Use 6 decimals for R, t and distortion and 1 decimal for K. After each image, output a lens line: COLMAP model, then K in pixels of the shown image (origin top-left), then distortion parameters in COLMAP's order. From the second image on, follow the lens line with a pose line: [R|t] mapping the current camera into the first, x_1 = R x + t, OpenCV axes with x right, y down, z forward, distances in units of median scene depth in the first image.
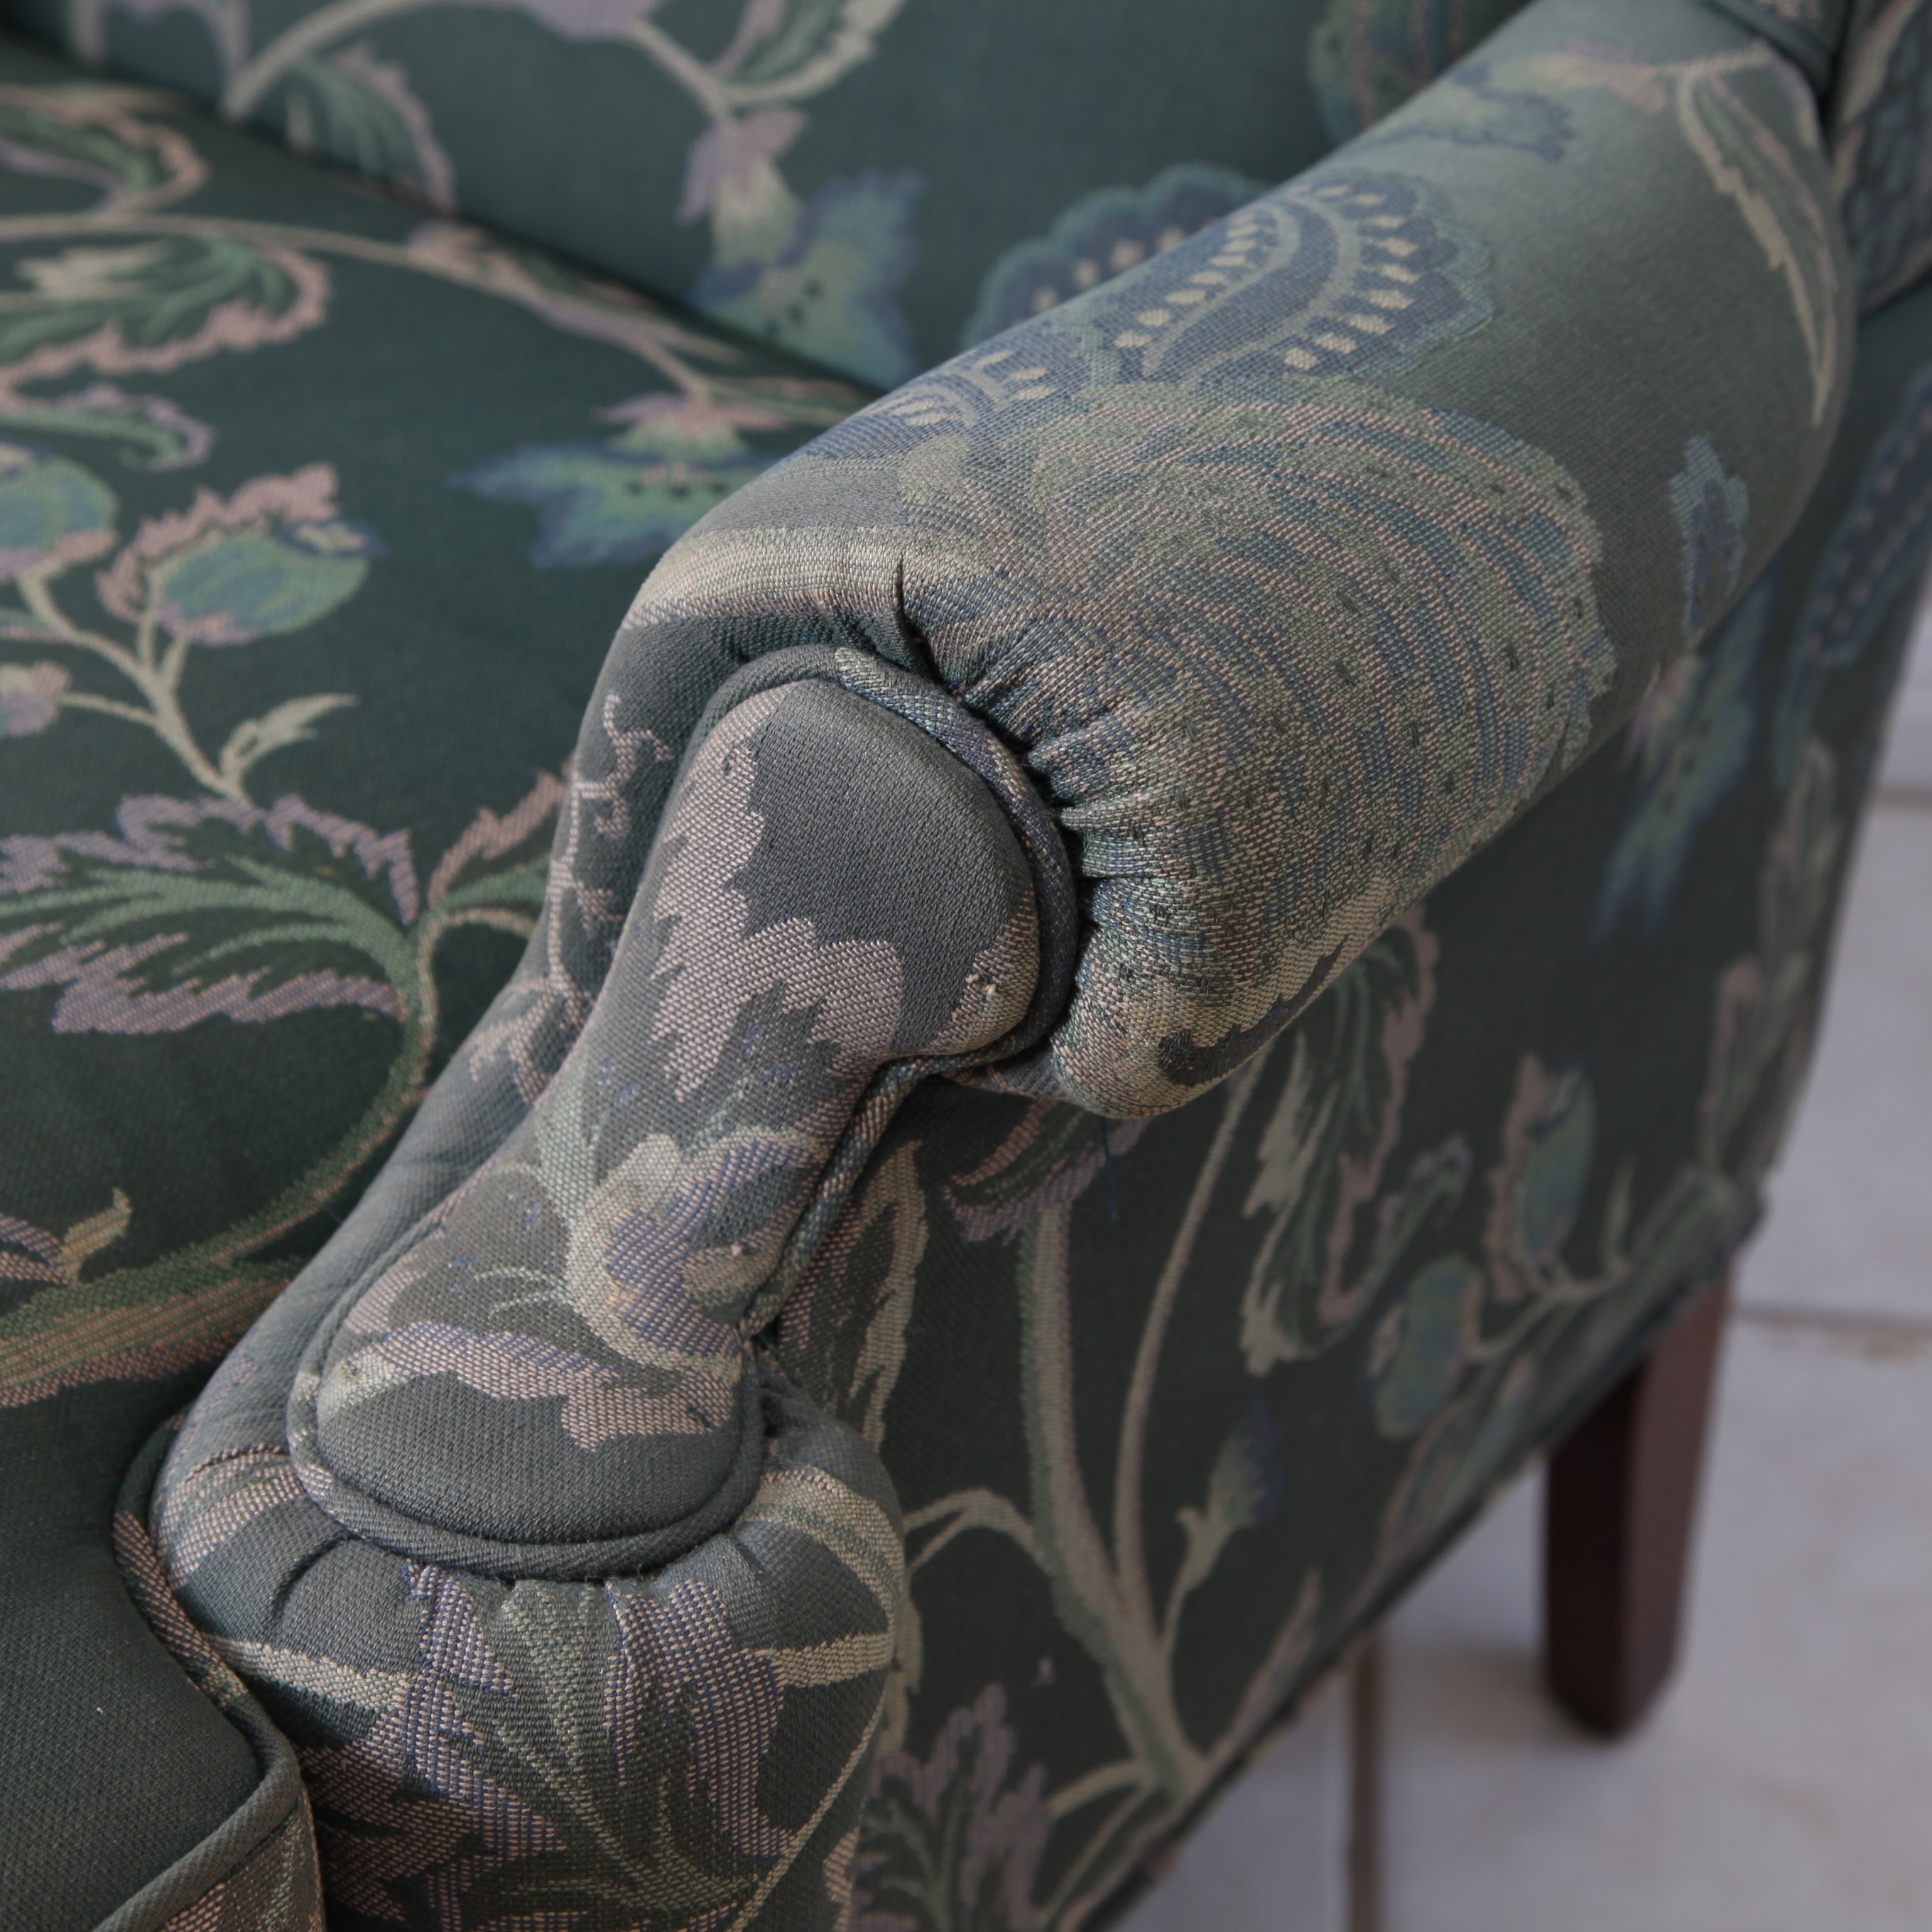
lens RADIAL K [[3947.1, 0, 943.2], [0, 3947.1, 908.5], [0, 0, 1]] dist [0.080874, 0.172410]
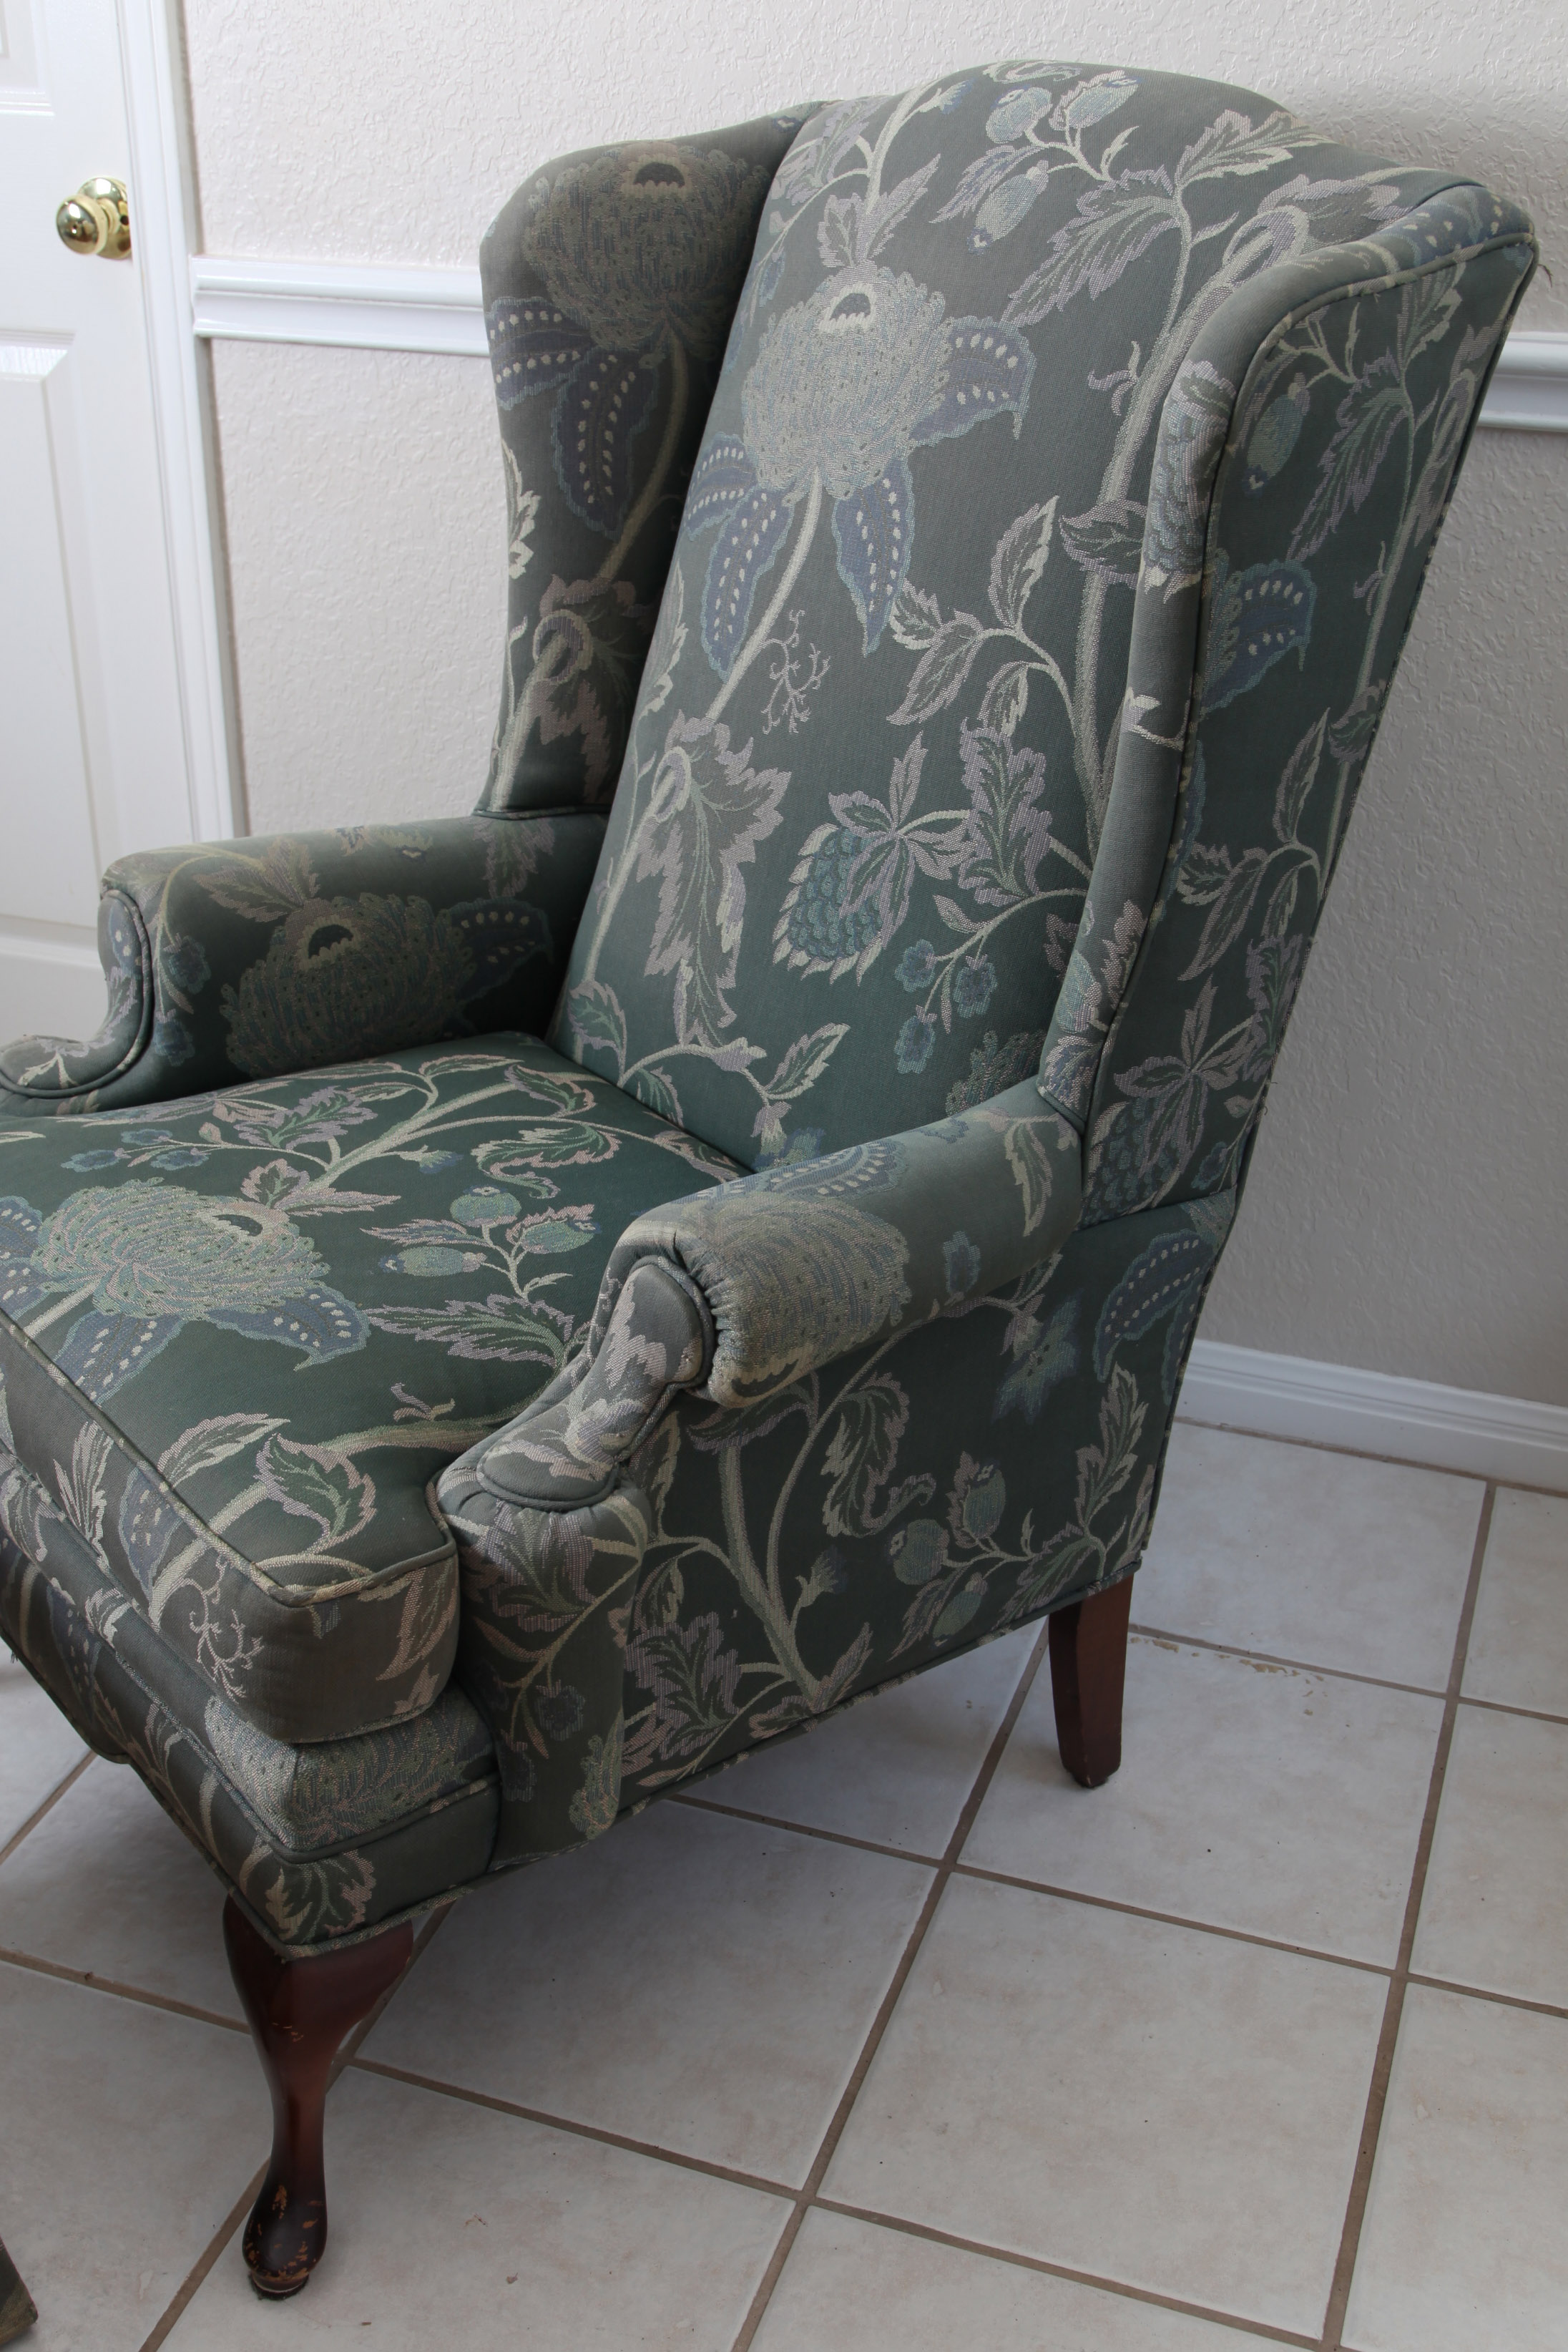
lens RADIAL K [[2384.9, 0, 780.4], [0, 2384.9, 1272.6], [0, 0, 1]] dist [-0.021588, -0.007076]
pose [[0.969207, 0.113228, -0.218671, 0.465866], [-0.138861, 0.984665, -0.105604, 0.133795], [0.203361, 0.132717, 0.970067, -0.867759]]
